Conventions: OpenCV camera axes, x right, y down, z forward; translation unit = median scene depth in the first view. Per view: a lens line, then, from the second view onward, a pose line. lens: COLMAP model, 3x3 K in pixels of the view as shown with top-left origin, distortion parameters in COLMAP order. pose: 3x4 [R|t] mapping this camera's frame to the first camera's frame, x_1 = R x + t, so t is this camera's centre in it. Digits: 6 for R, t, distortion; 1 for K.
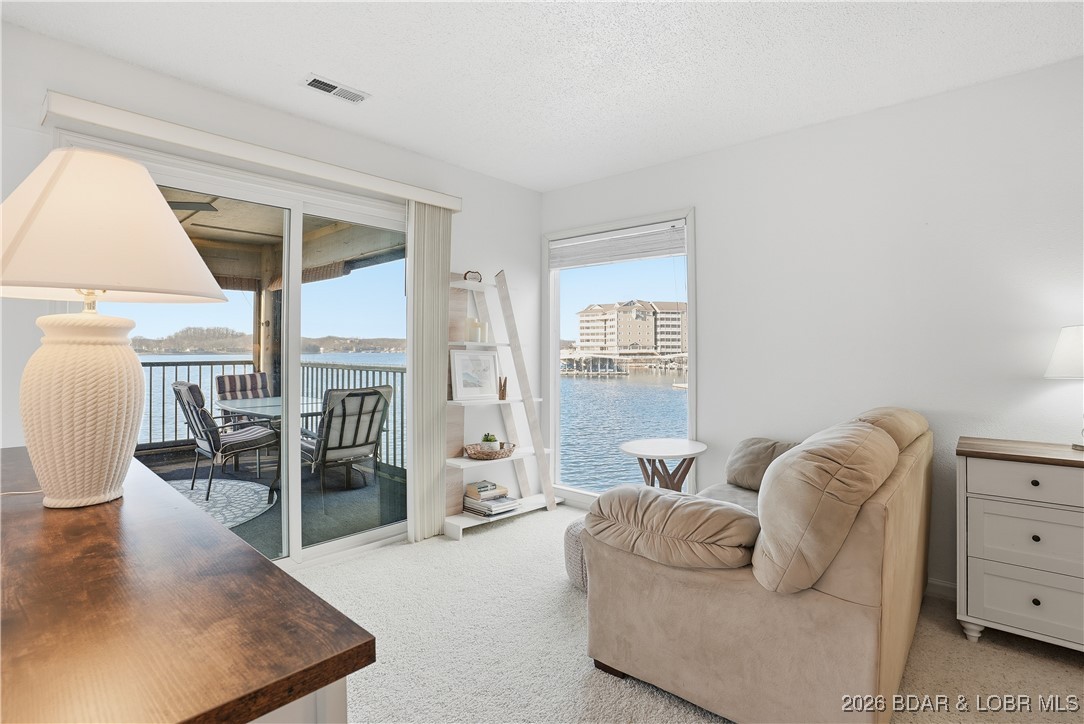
lens RADIAL K [[526.3, 0, 540.8], [0, 526.3, 338.7], [0, 0, 1]] dist [-0.079863, 0.024584]
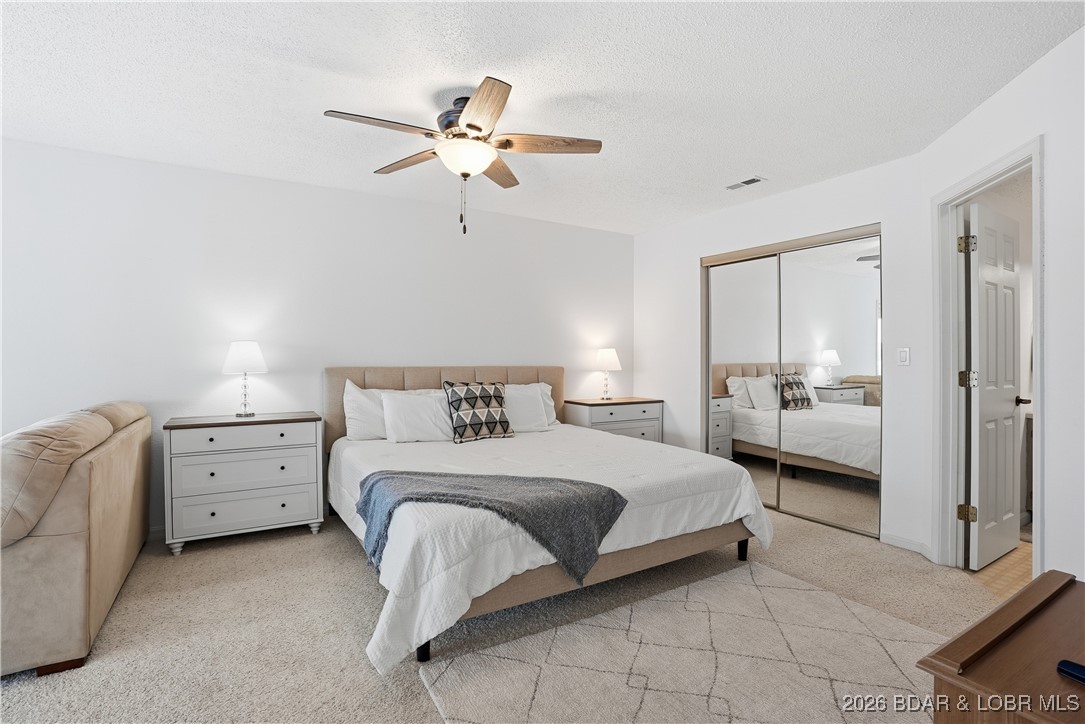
lens RADIAL K [[506.3, 0, 542.8], [0, 506.3, 356.6], [0, 0, 1]] dist [-0.077419, 0.026549]
pose [[0.290971, 0.001994, 0.956730, -0.279230], [-0.022888, 0.999726, 0.004877, -0.008835], [-0.956458, -0.023316, 0.290937, -0.665230]]
